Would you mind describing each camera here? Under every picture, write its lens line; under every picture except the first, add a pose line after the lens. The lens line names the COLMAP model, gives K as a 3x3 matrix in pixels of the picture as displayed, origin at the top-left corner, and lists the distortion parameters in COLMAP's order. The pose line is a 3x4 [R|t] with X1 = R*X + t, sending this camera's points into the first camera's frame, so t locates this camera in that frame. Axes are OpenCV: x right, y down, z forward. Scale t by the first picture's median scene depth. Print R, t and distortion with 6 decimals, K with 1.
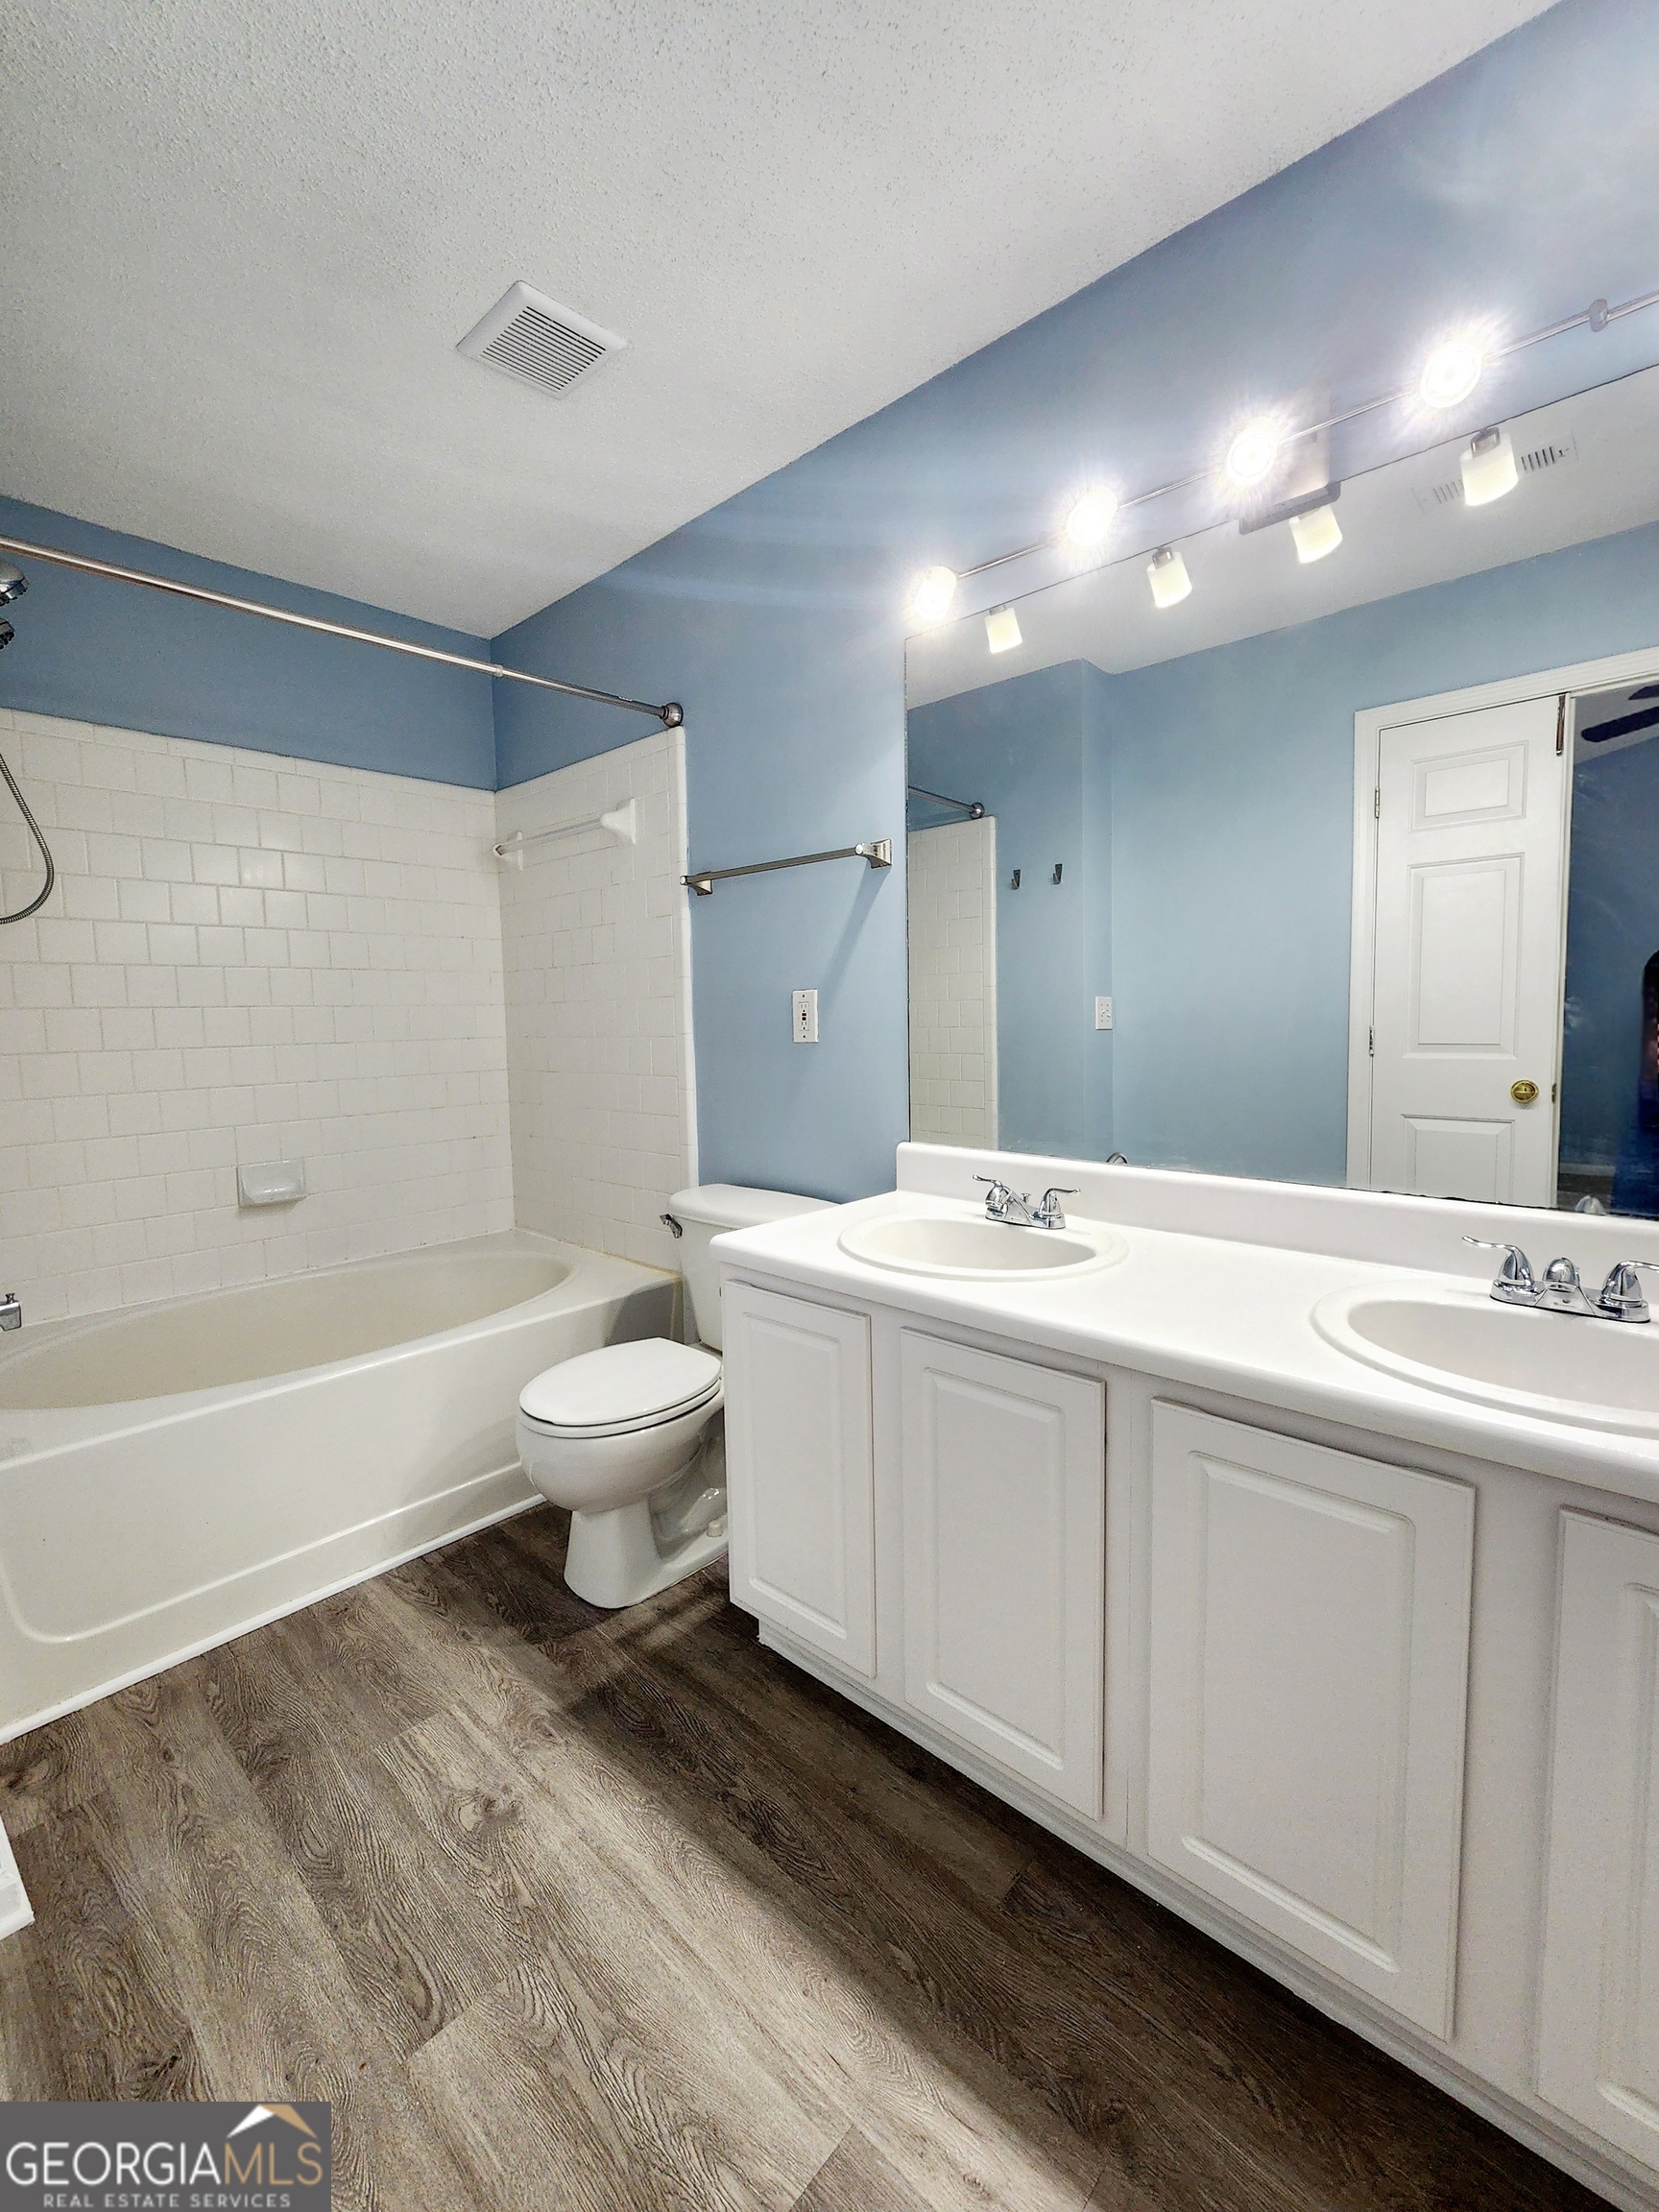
lens RADIAL K [[921.5, 0, 830.3], [0, 921.5, 1091.4], [0, 0, 1]] dist [0.000848, -0.000422]
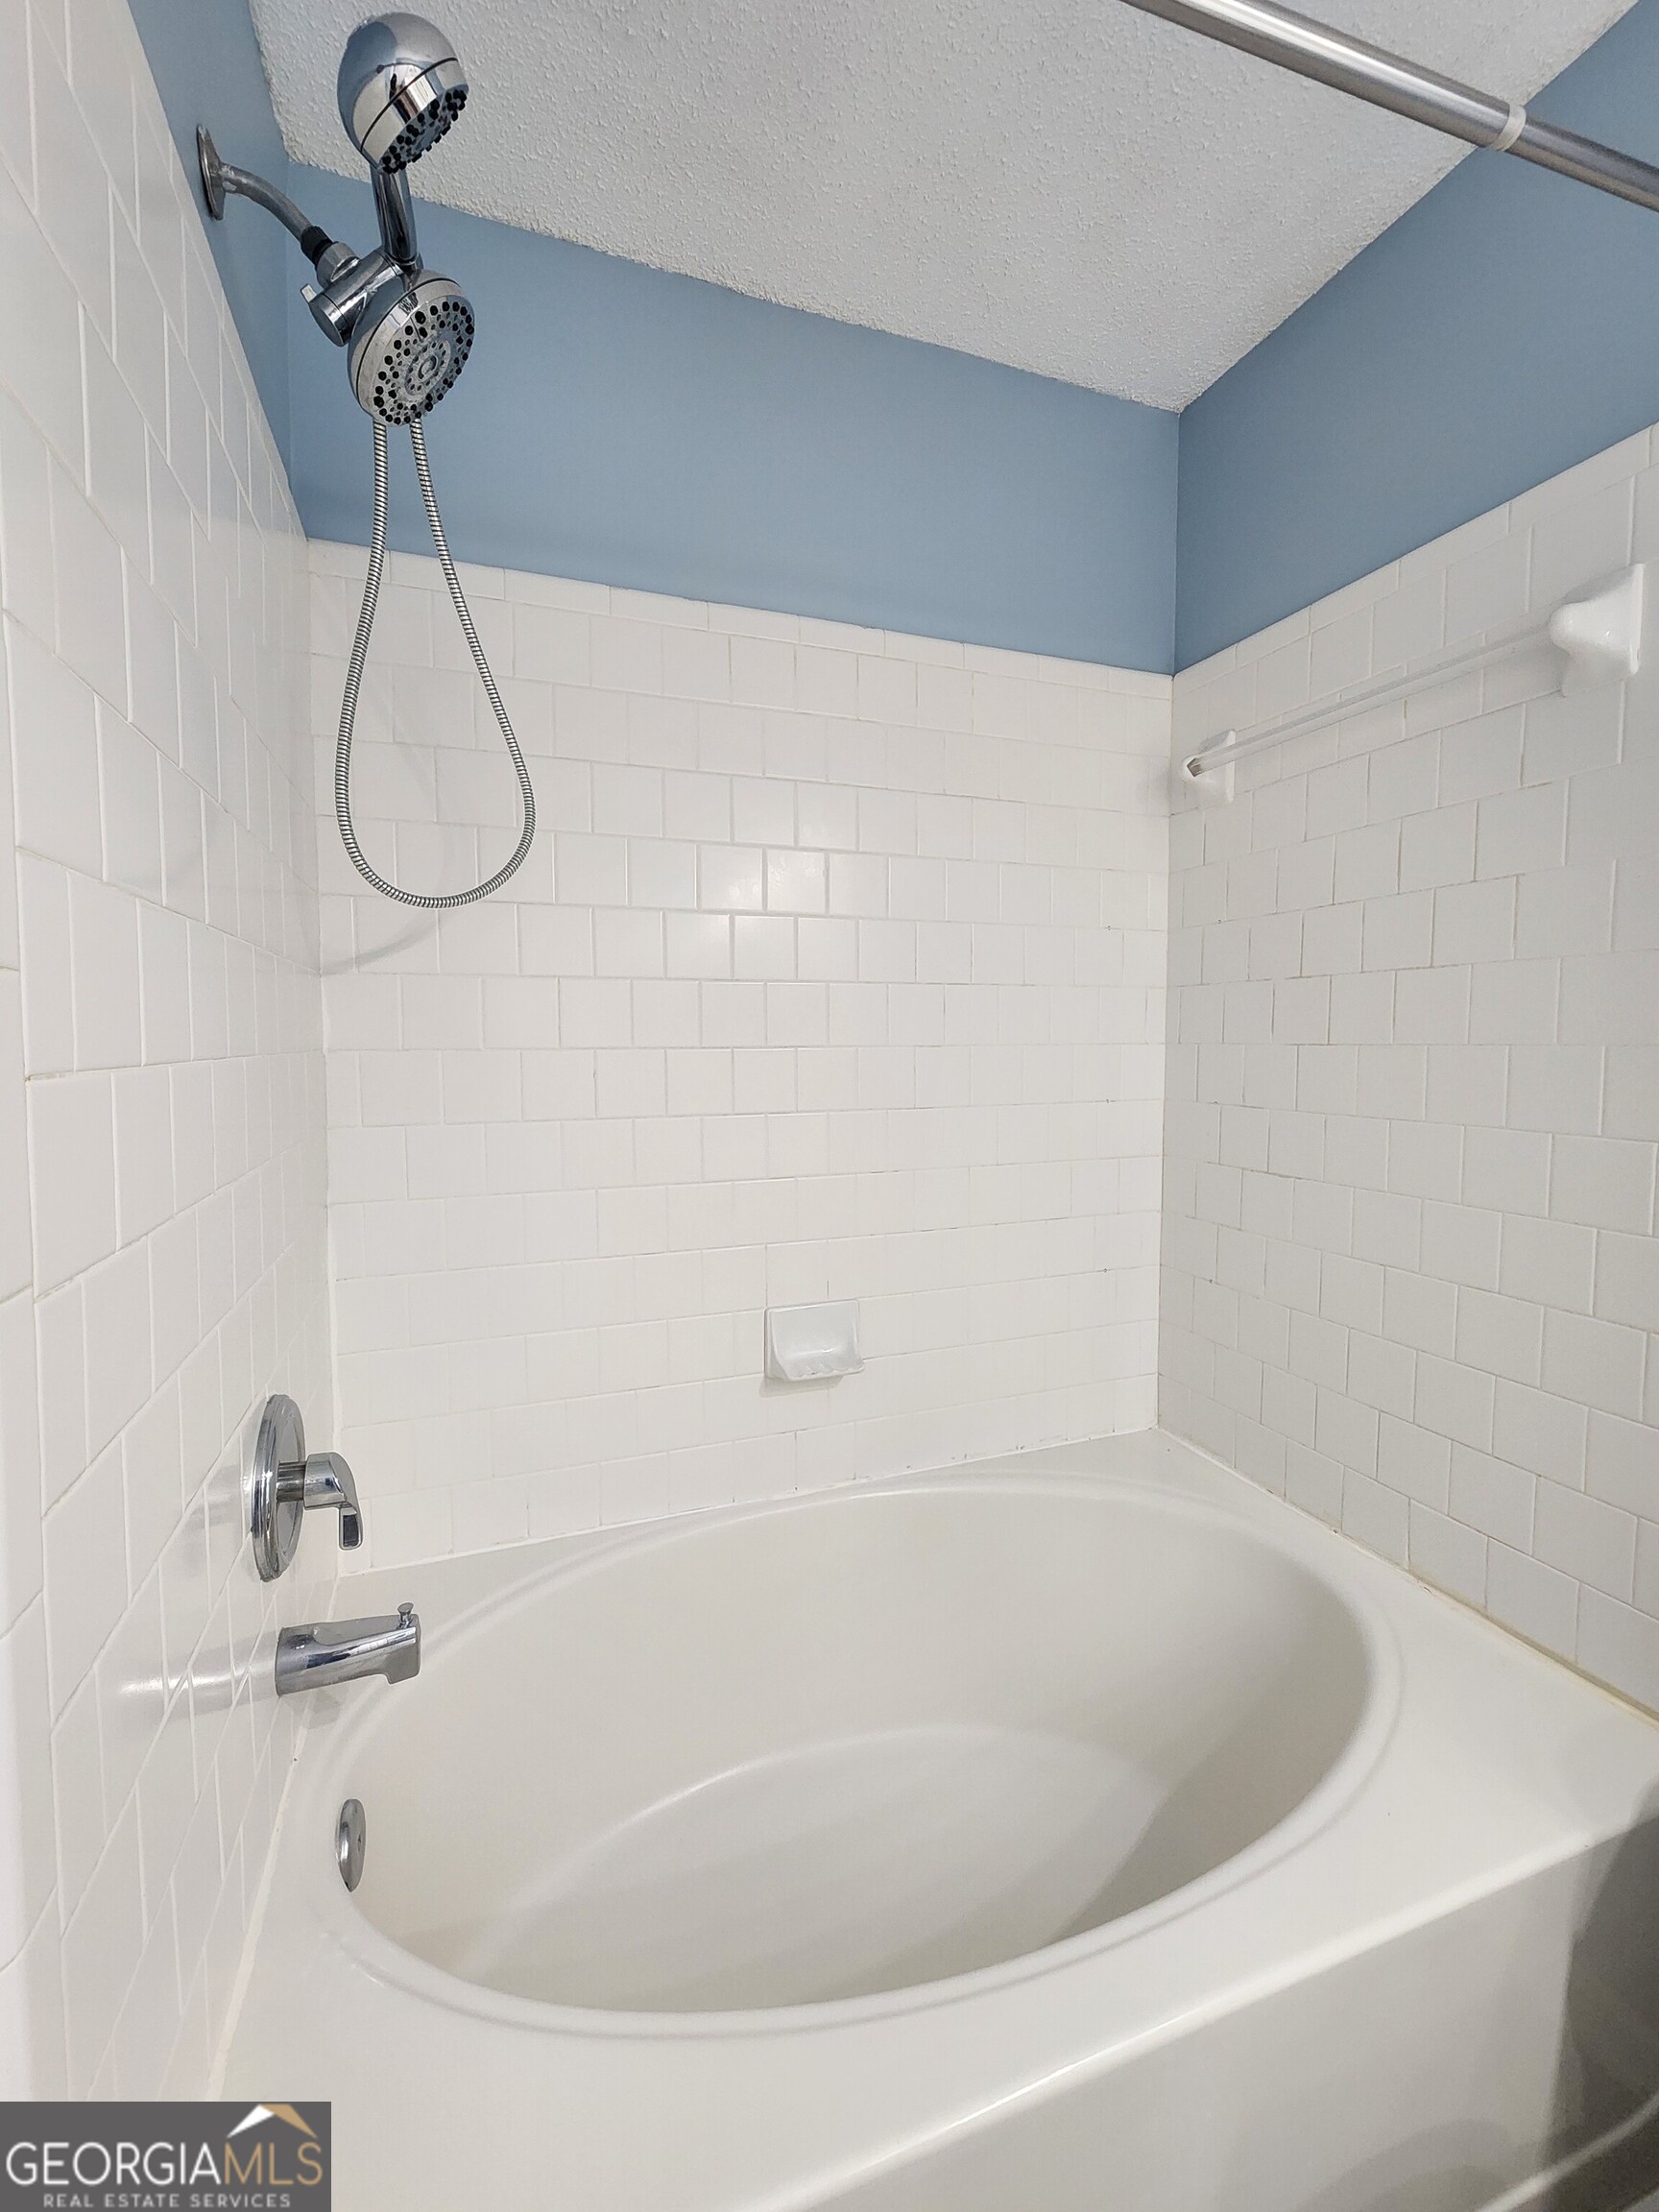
lens RADIAL K [[921.5, 0, 822.5], [0, 921.5, 1095.1], [0, 0, 1]] dist [0.000848, -0.000422]
pose [[0.886770, 0.047042, -0.459811, -0.291689], [-0.053969, 0.998541, -0.001923, -0.052025], [0.459050, 0.026520, 0.888015, 0.410257]]
